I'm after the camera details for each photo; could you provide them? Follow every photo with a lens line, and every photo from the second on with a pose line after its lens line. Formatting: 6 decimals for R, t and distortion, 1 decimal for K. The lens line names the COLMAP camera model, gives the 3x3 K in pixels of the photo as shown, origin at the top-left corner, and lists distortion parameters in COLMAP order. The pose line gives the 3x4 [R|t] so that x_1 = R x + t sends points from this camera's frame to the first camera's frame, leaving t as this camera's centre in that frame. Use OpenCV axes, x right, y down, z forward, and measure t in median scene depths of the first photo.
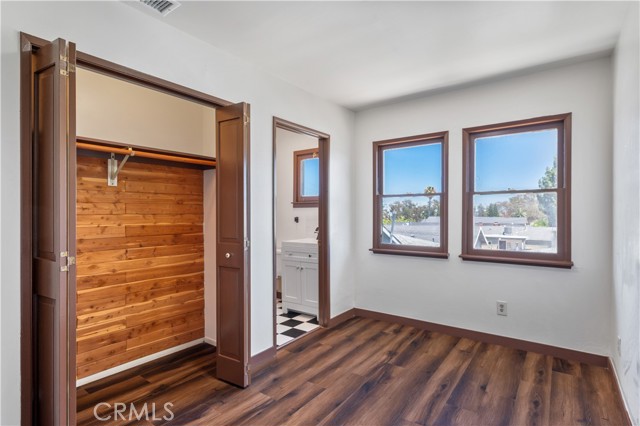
lens RADIAL K [[330.3, 0, 321.1], [0, 330.3, 214.1], [0, 0, 1]] dist [0.001942, -0.000913]
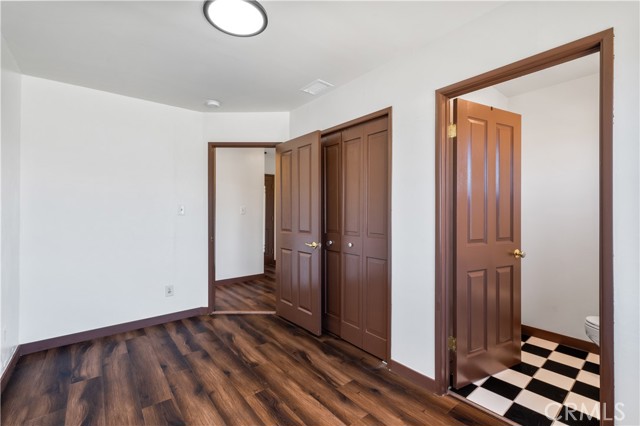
lens RADIAL K [[280.8, 0, 319.6], [0, 280.8, 211.6], [0, 0, 1]] dist [0.001699, -0.000133]
pose [[-0.266953, -0.020564, -0.963490, 0.750823], [-0.013866, 0.999751, -0.017496, 0.022122], [0.963610, 0.008689, -0.267172, 1.190209]]
